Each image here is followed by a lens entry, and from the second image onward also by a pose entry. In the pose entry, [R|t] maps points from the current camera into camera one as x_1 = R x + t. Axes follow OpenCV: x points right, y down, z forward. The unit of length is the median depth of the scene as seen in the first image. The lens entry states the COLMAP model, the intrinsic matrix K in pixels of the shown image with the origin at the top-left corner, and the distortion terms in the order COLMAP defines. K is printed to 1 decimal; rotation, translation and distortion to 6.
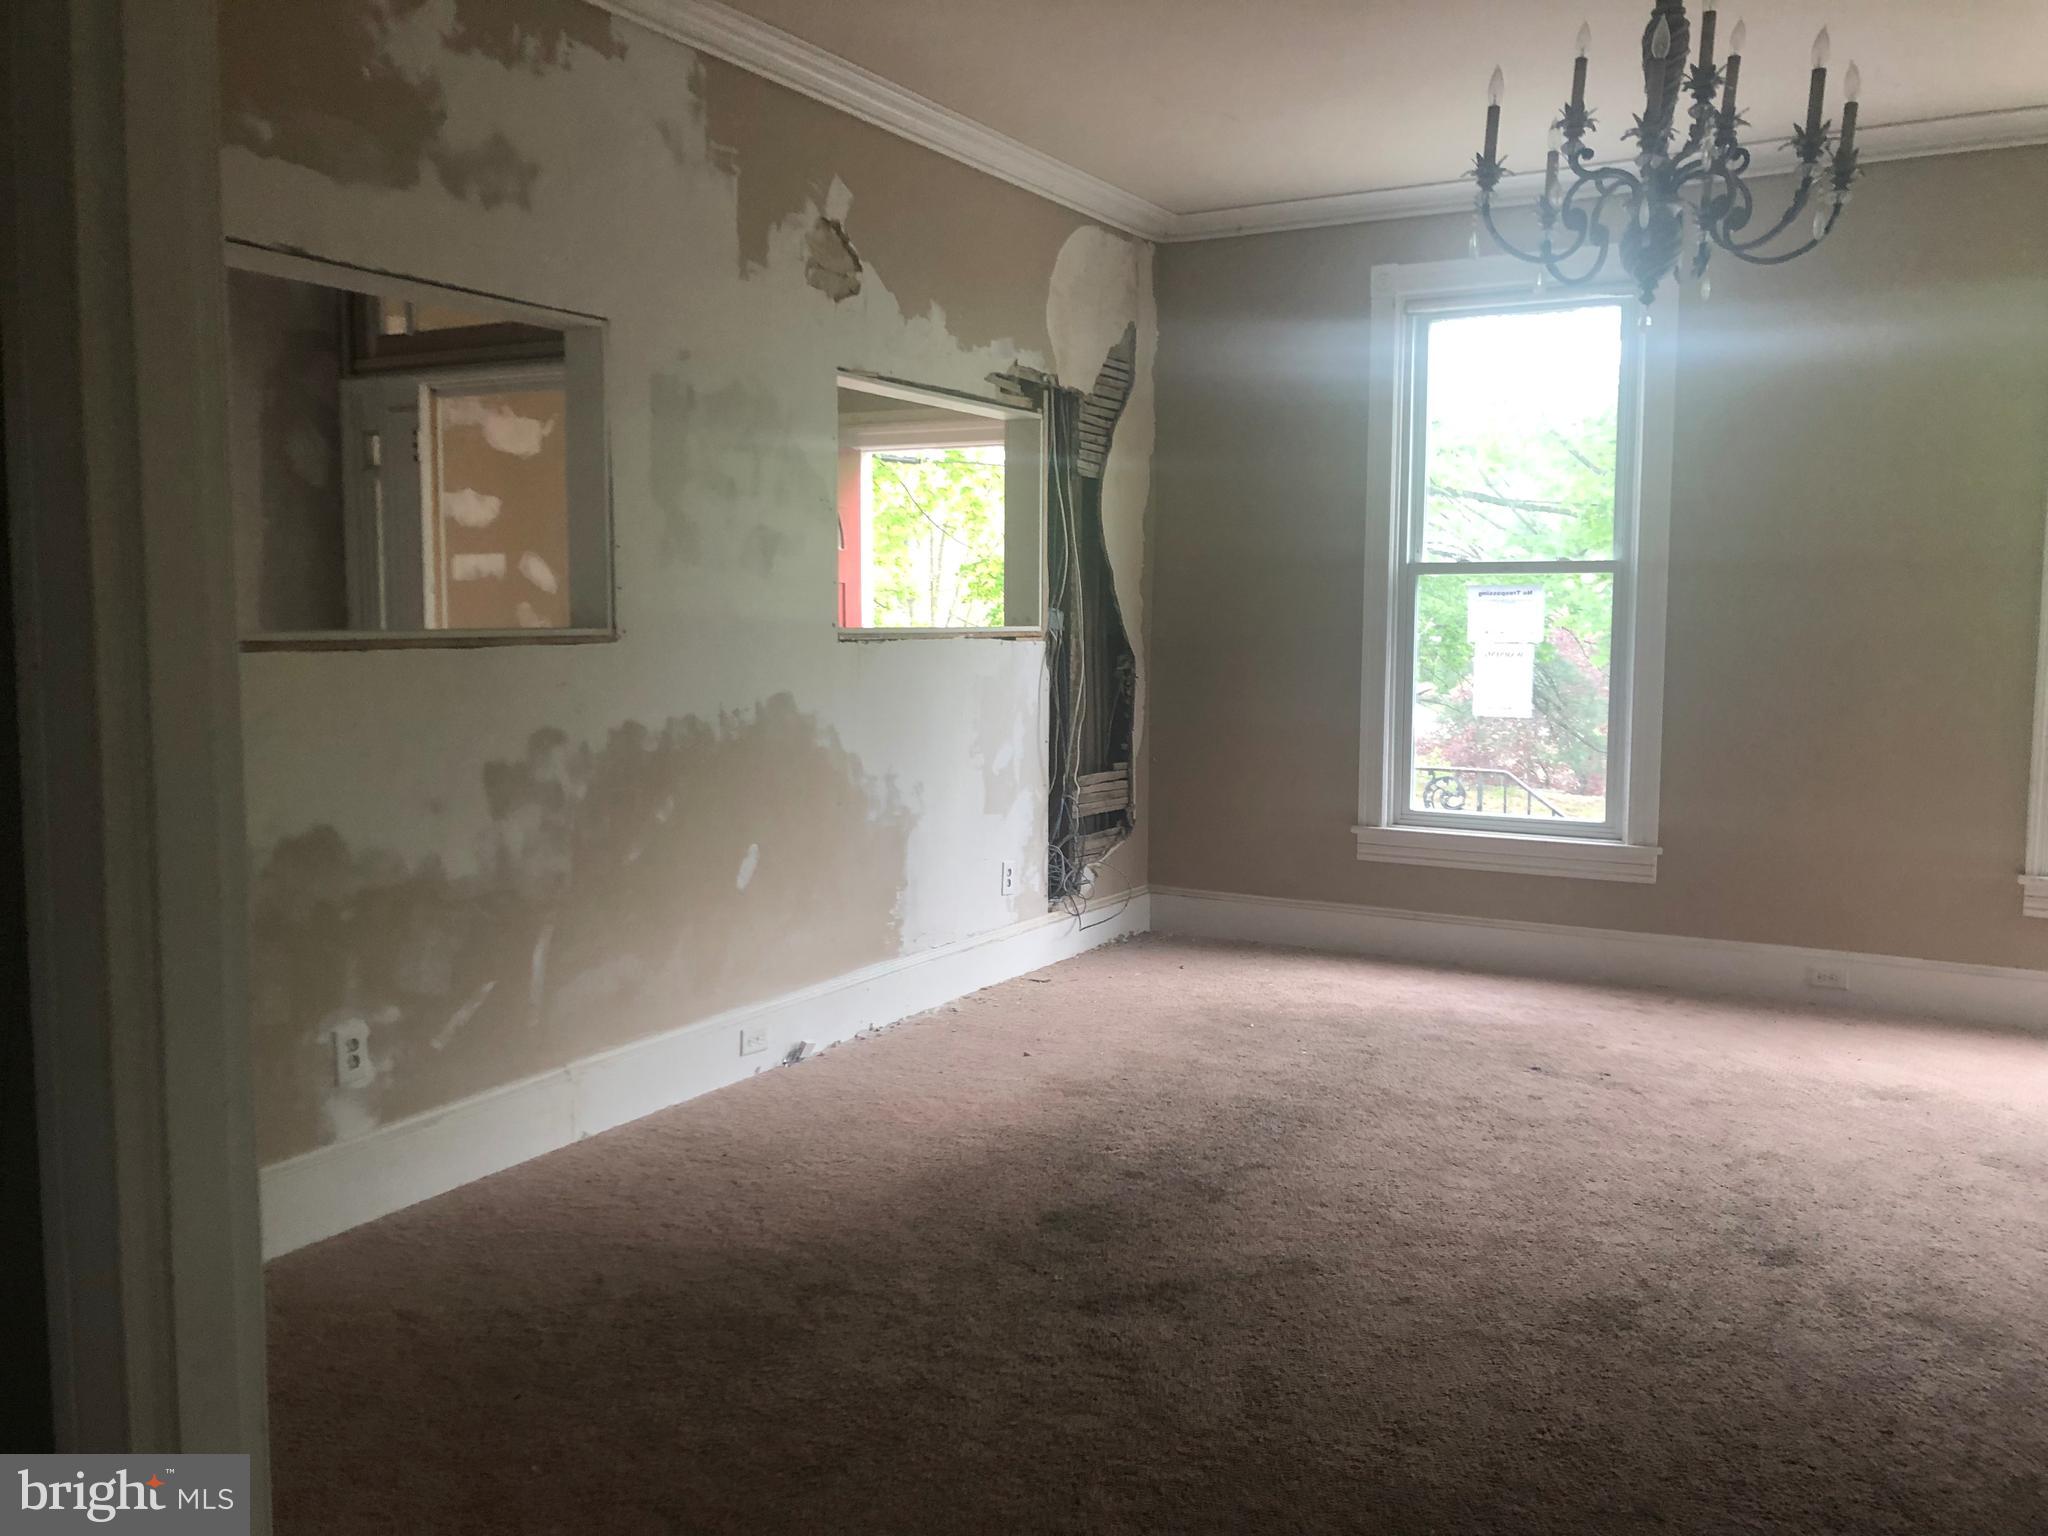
lens RADIAL K [[1684.8, 0, 1032.1], [0, 1684.8, 764.1], [0, 0, 1]] dist [0.031112, 0.025921]
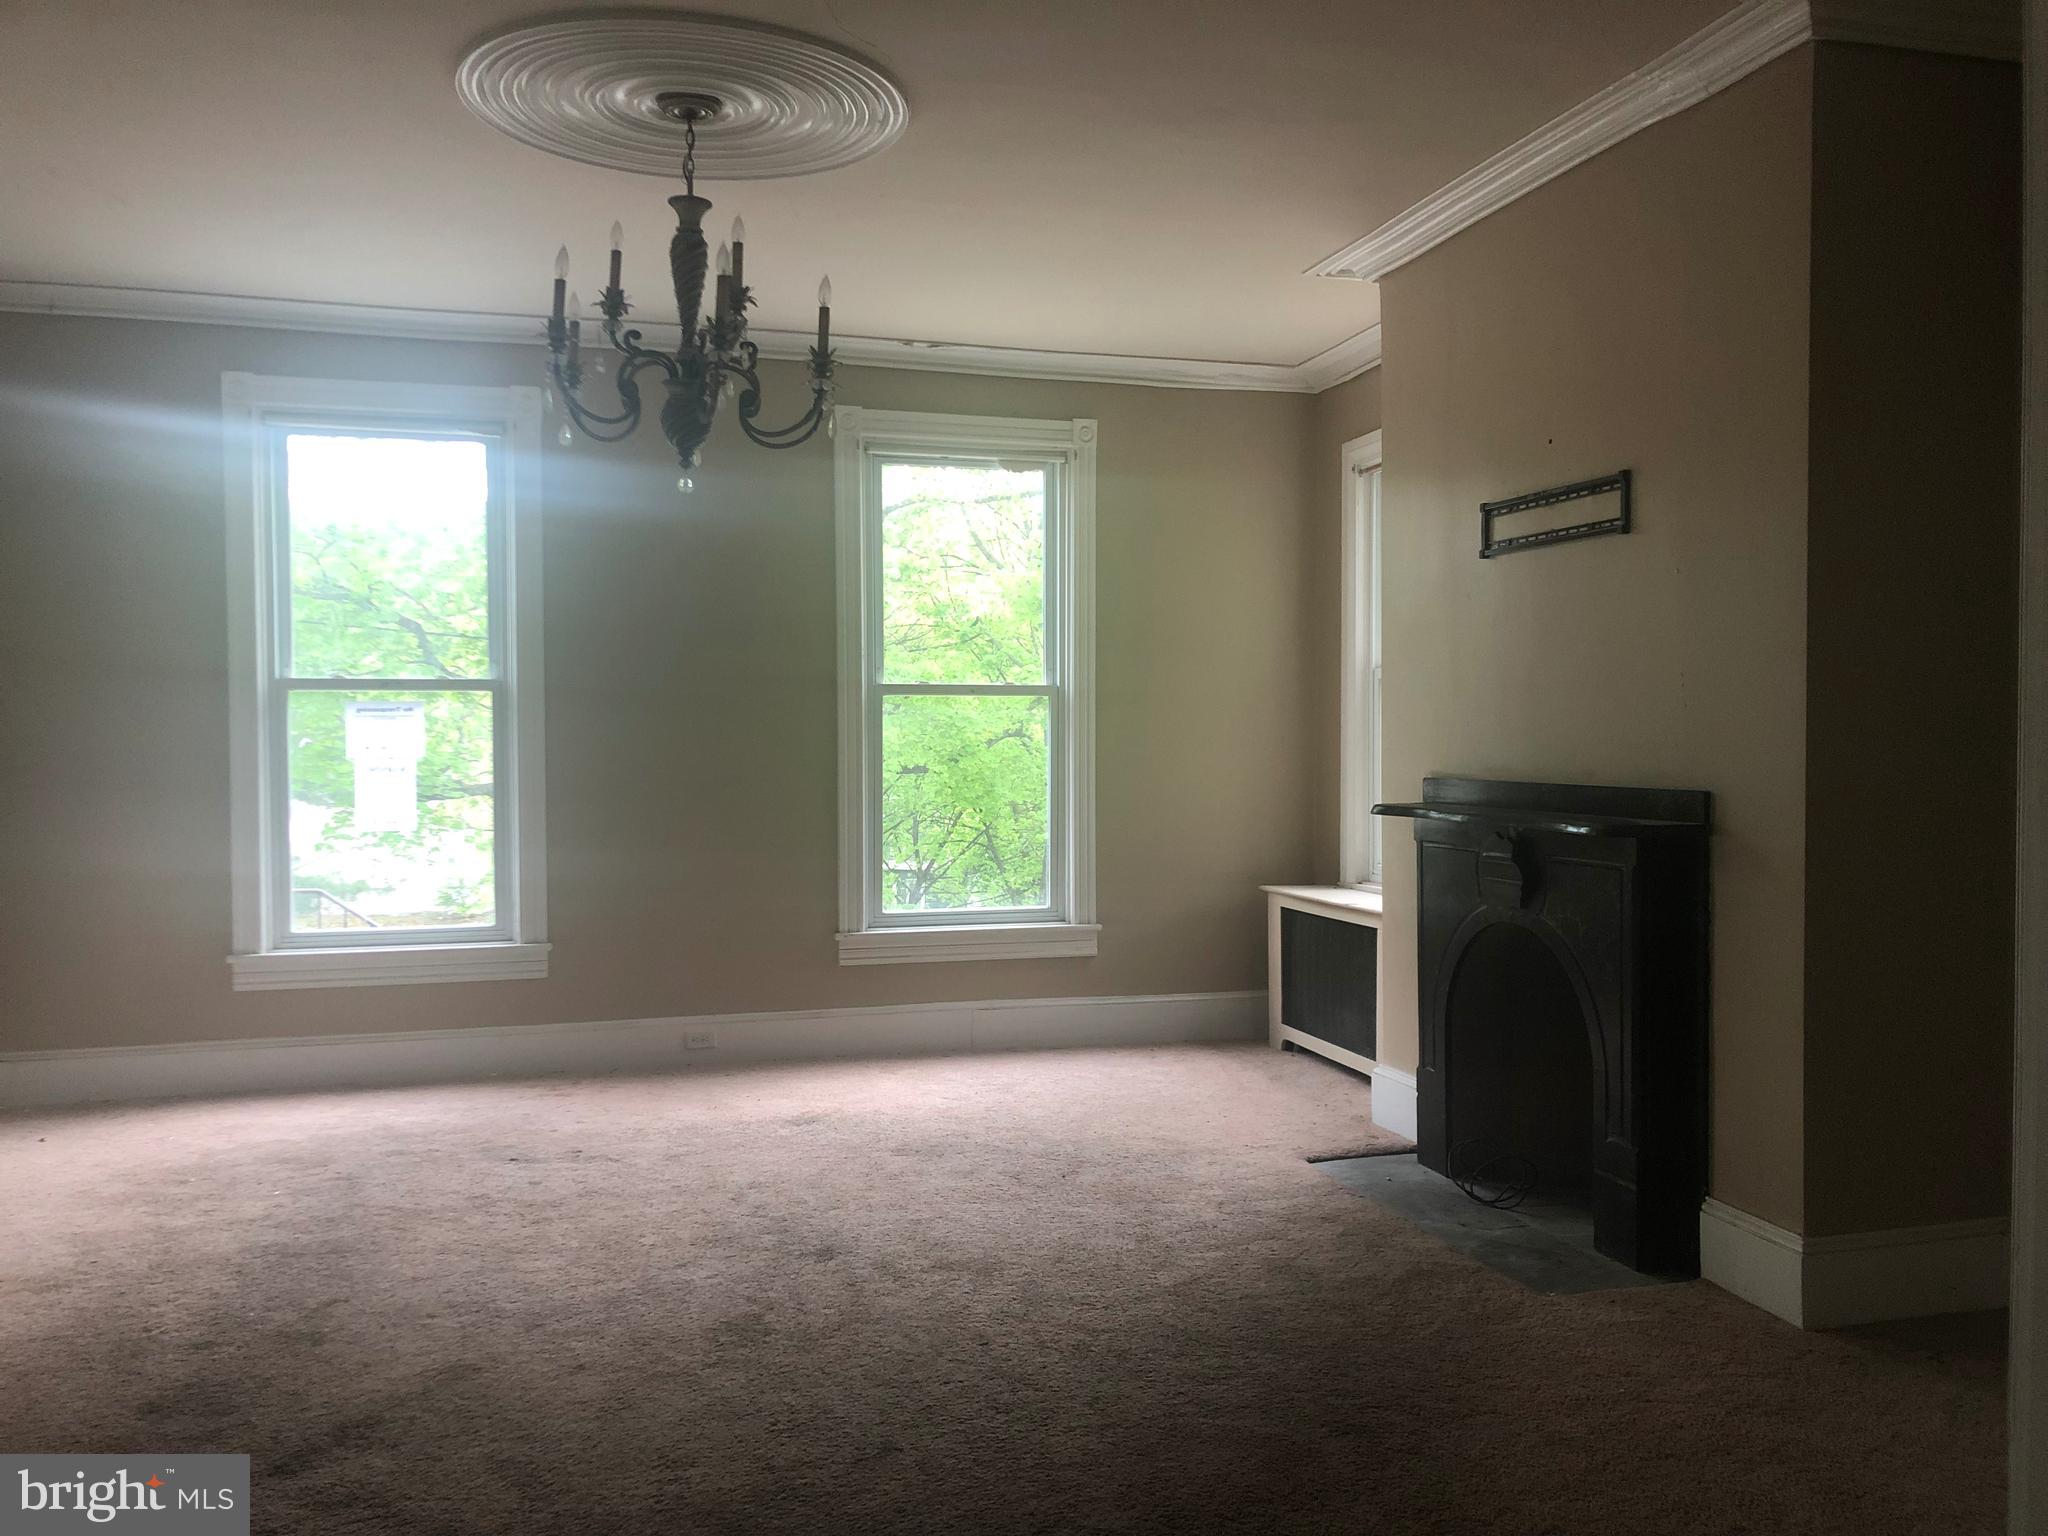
lens RADIAL K [[1684.8, 0, 1028.7], [0, 1684.8, 762.0], [0, 0, 1]] dist [0.031112, 0.025921]
pose [[0.724799, -0.027683, 0.688404, -0.229901], [0.075078, 0.996416, -0.038979, -0.001428], [-0.684858, 0.079936, 0.724279, -0.000411]]
